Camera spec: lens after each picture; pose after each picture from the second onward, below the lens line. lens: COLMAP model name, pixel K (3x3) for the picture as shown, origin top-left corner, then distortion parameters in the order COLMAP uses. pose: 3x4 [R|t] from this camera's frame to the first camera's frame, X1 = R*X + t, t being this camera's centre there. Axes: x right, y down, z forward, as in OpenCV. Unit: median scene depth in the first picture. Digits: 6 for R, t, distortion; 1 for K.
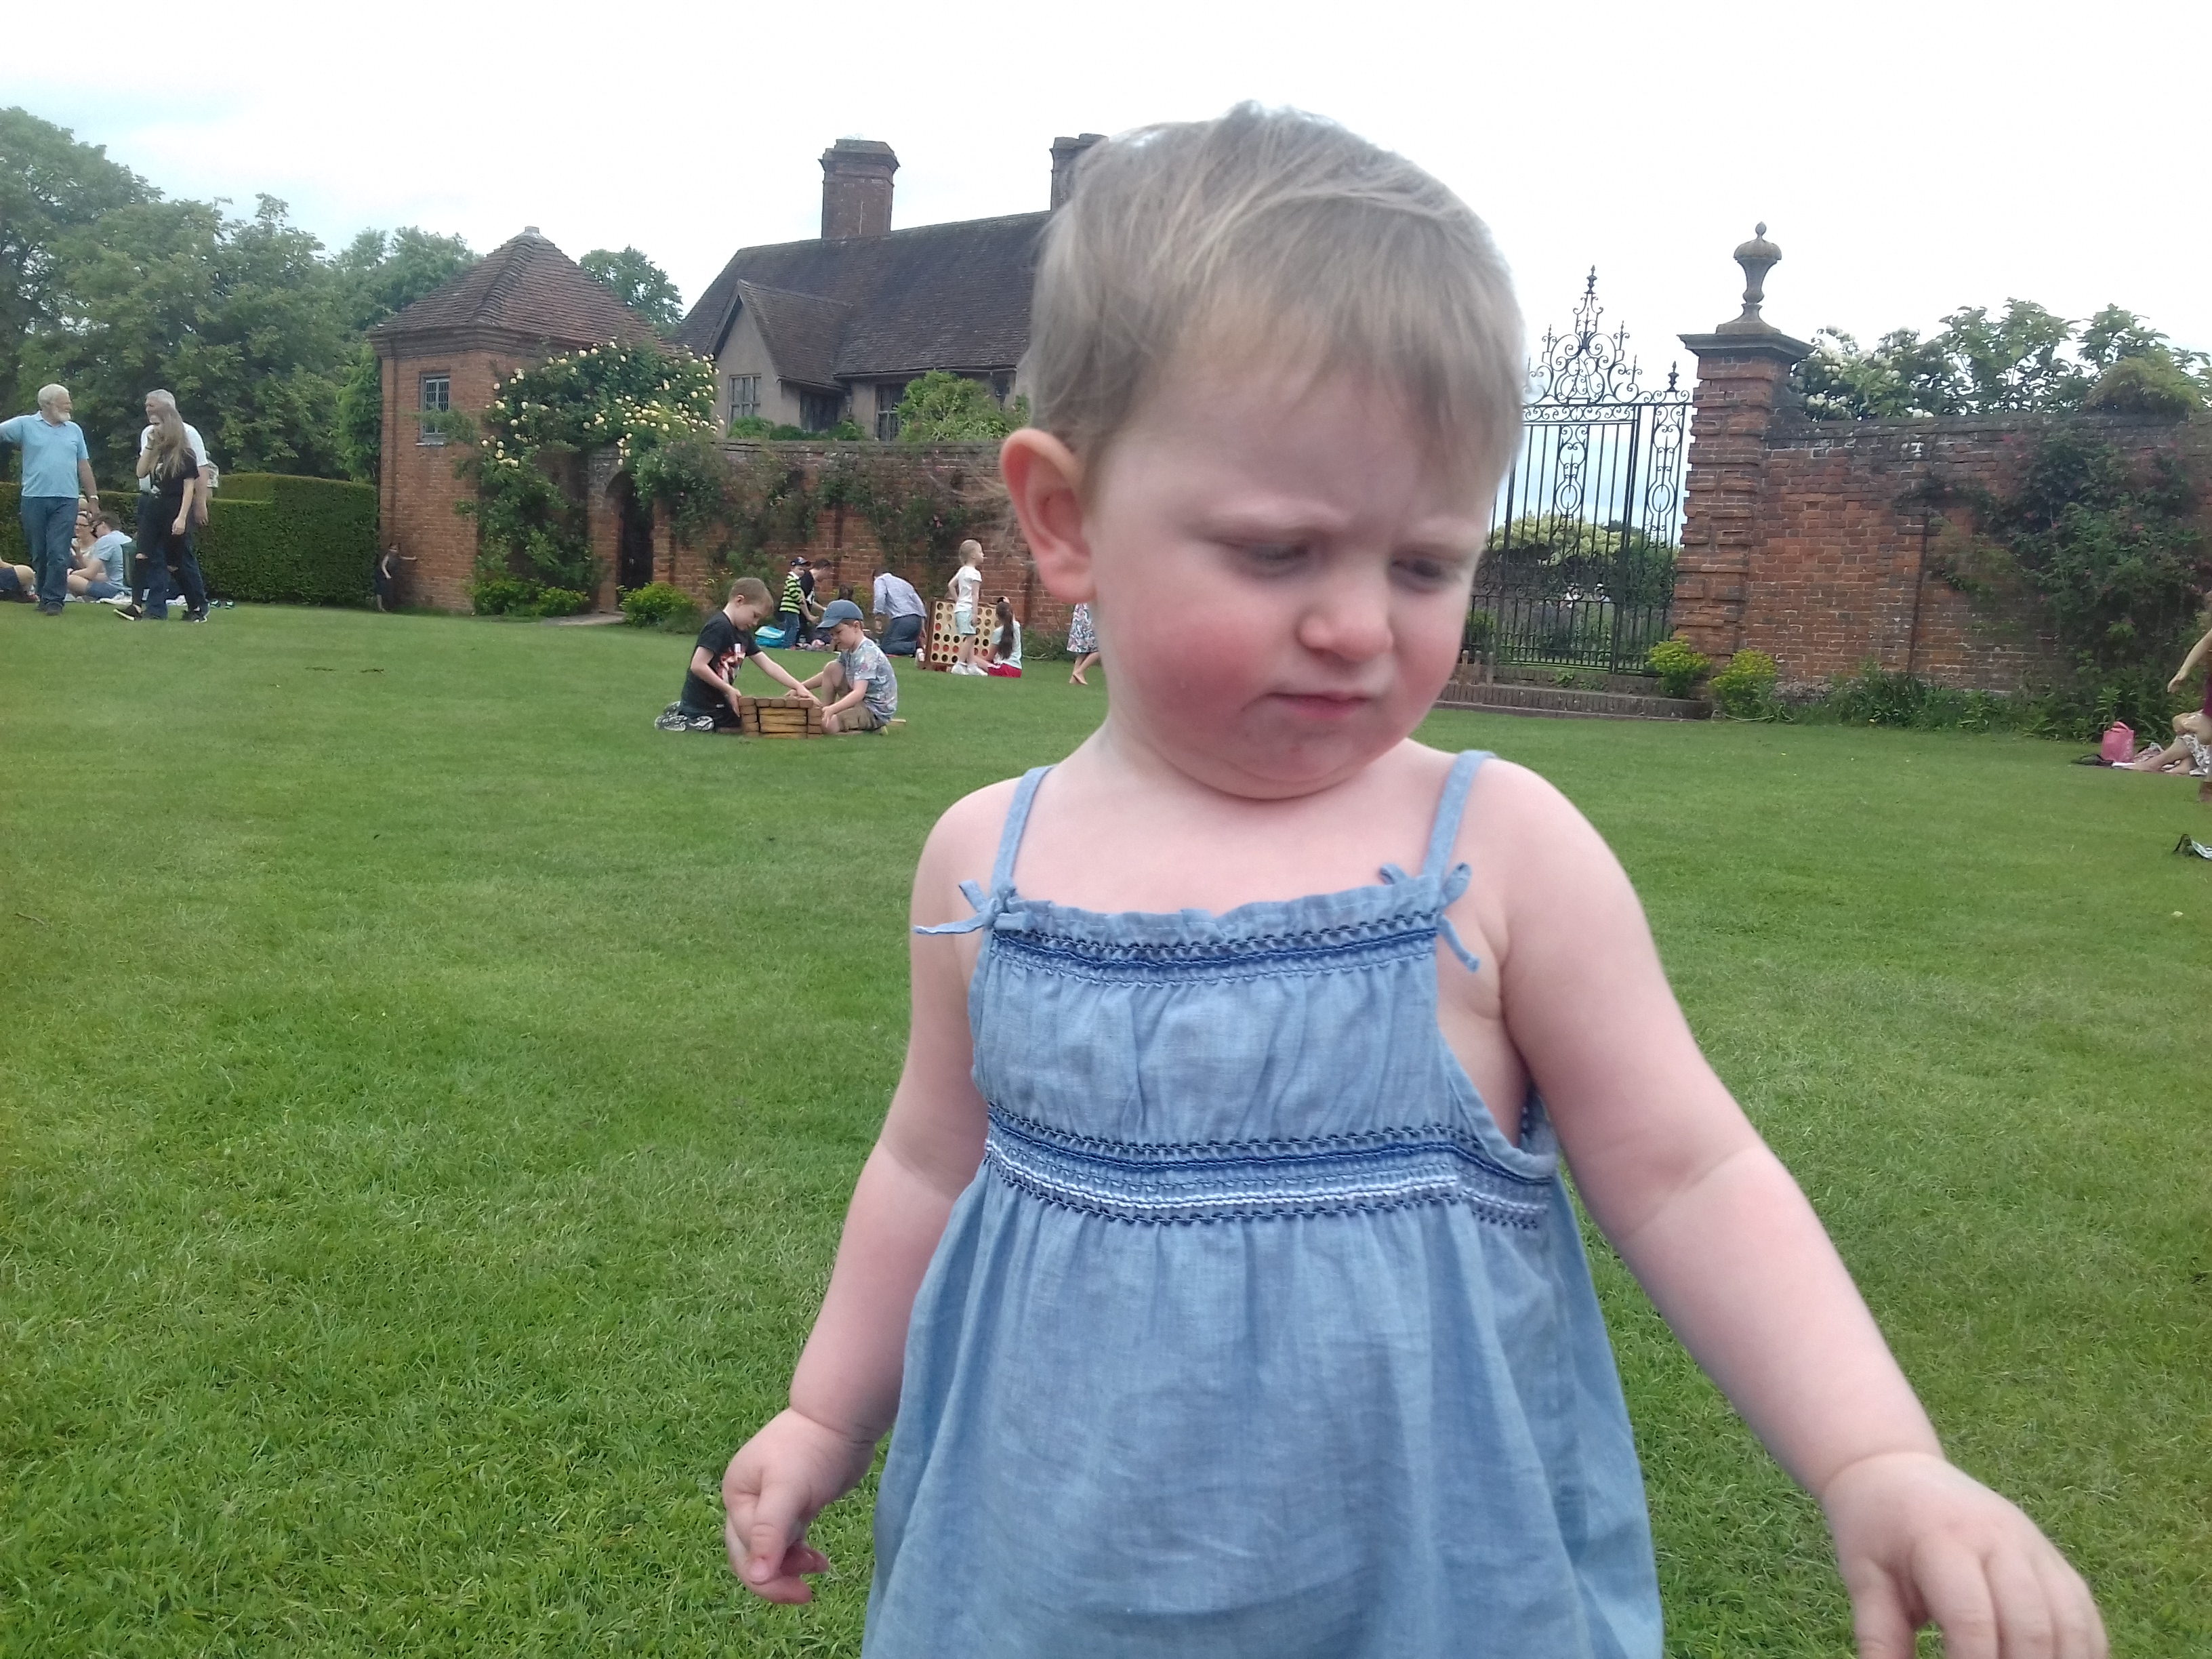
lens RADIAL K [[1561.6, 0, 1105.6], [0, 1561.6, 906.1], [0, 0, 1]] dist [-0.007481, -0.035575]
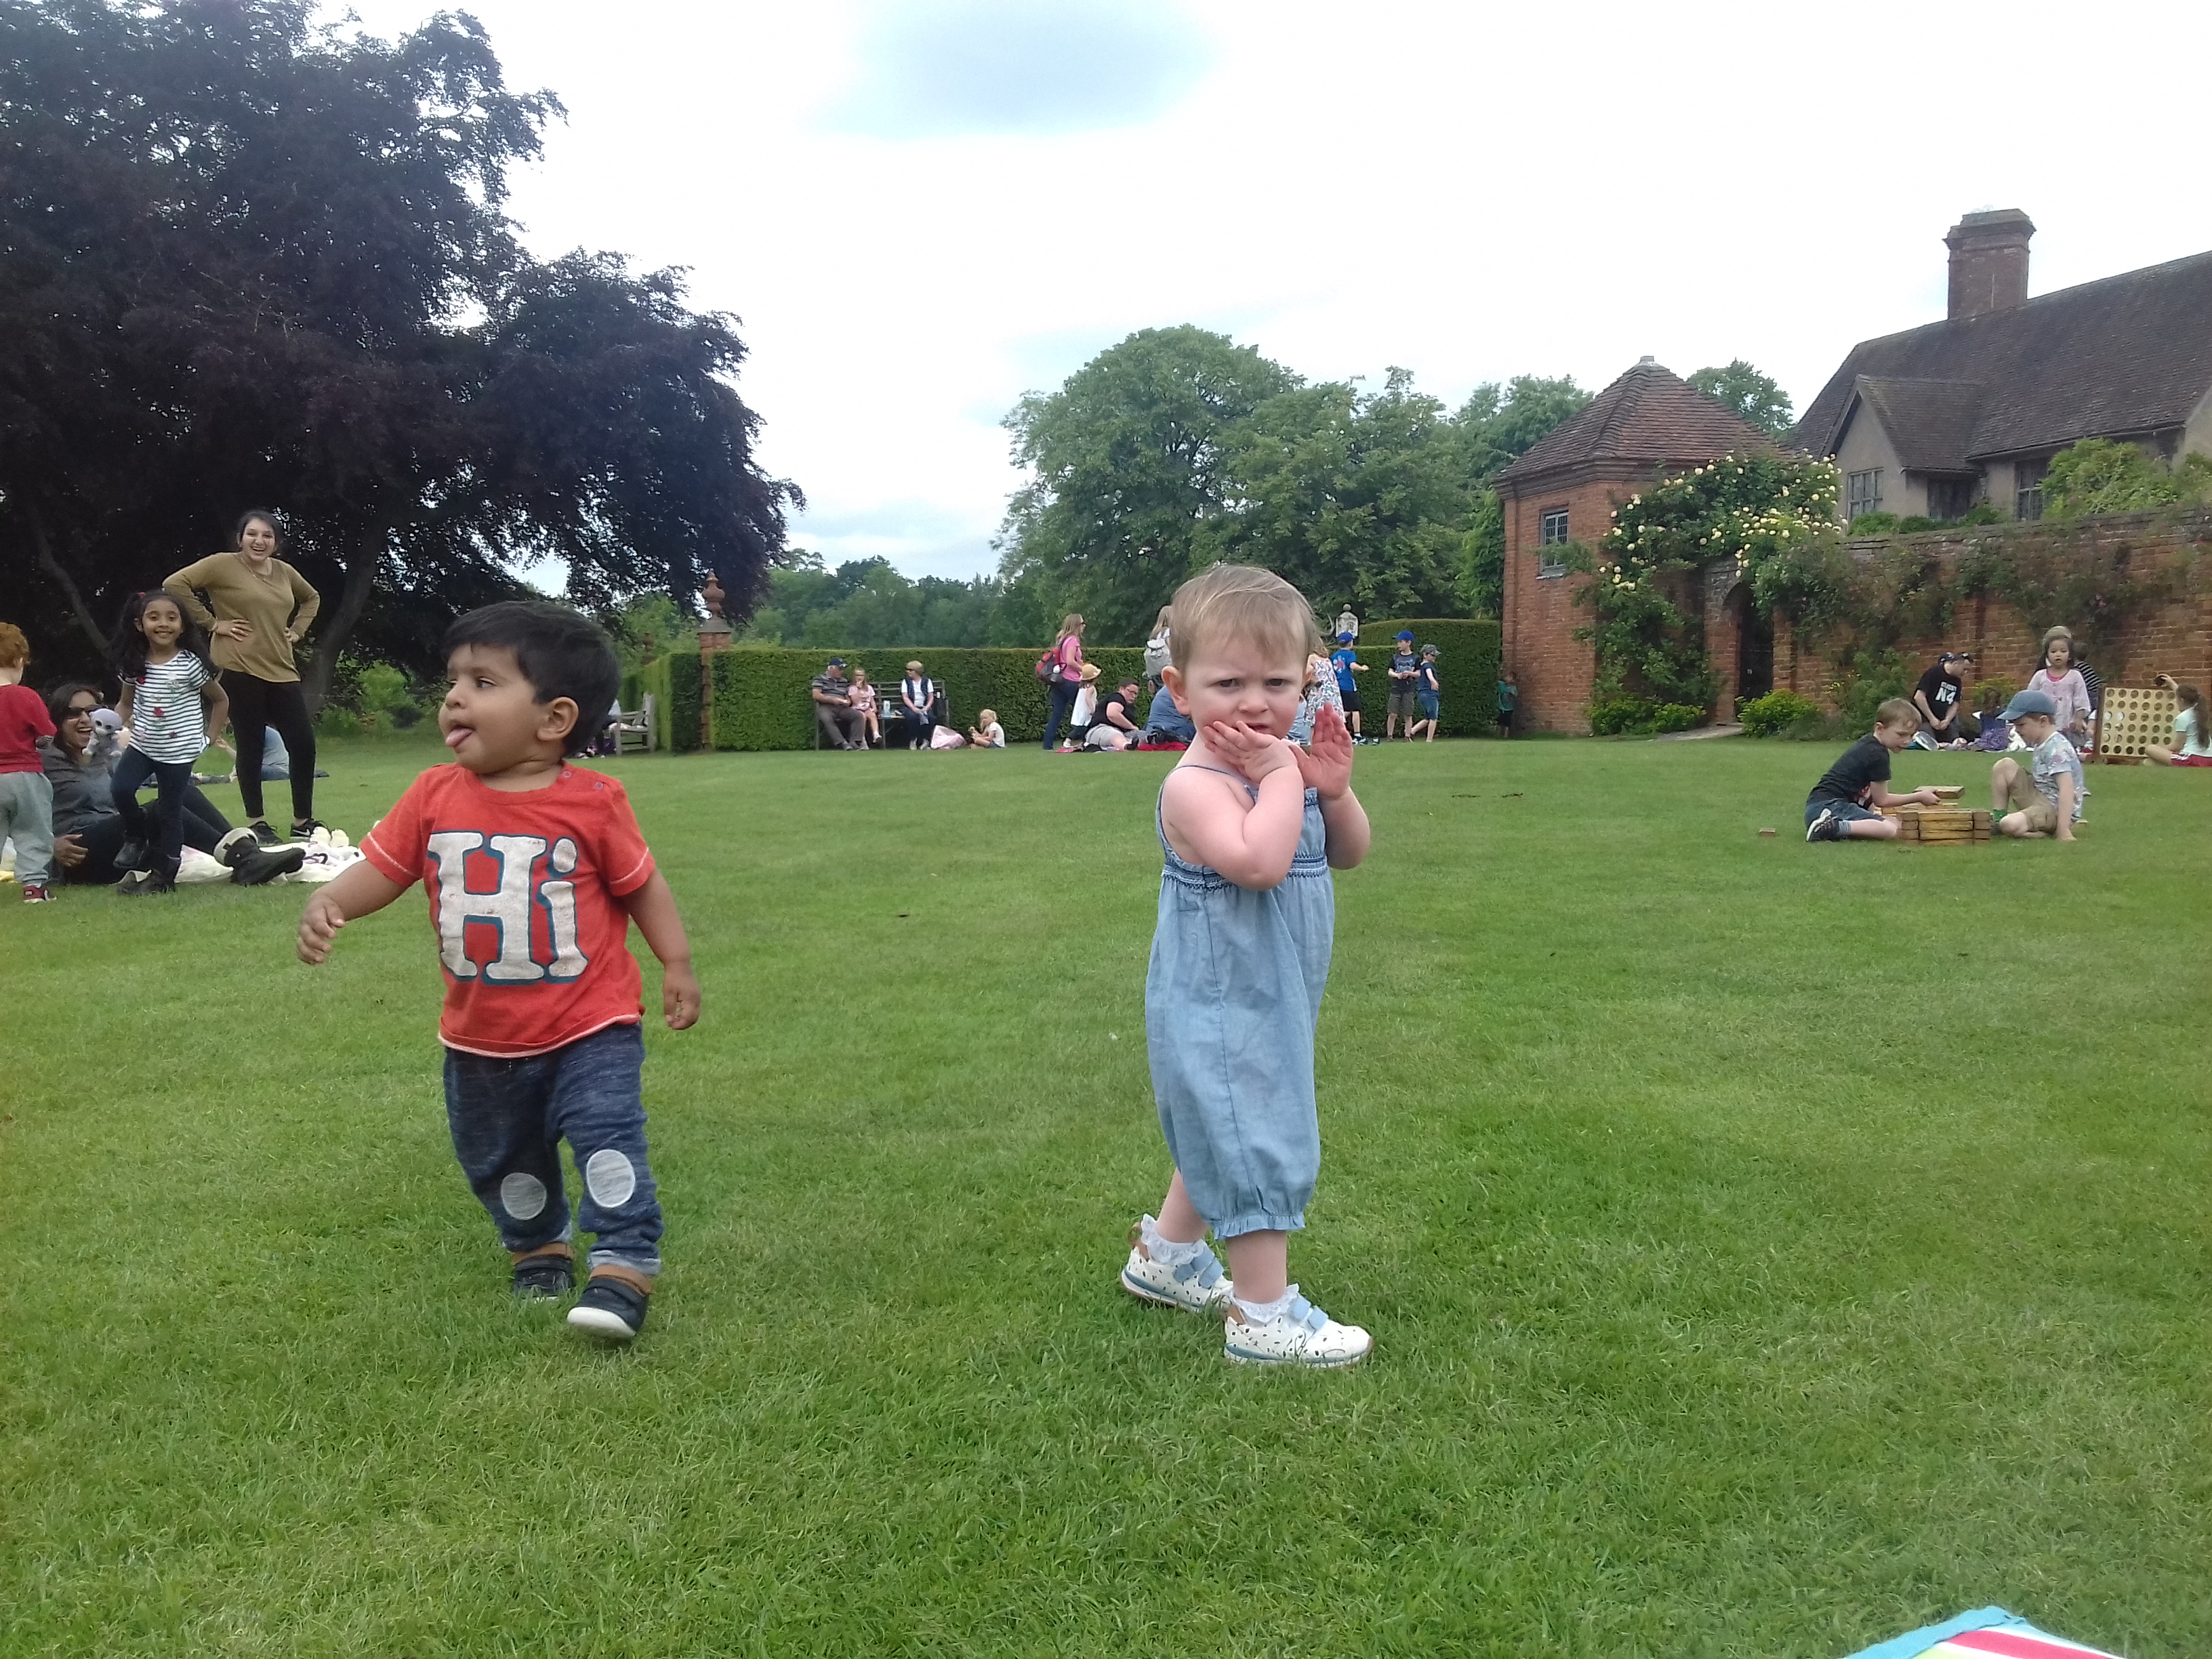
lens RADIAL K [[1561.6, 0, 1105.6], [0, 1561.6, 906.1], [0, 0, 1]] dist [-0.007481, -0.035575]
pose [[0.886388, -0.018808, -0.462561, -0.219532], [-0.010788, 0.998064, -0.061254, -0.008799], [0.462817, 0.059285, 0.884469, -0.052438]]
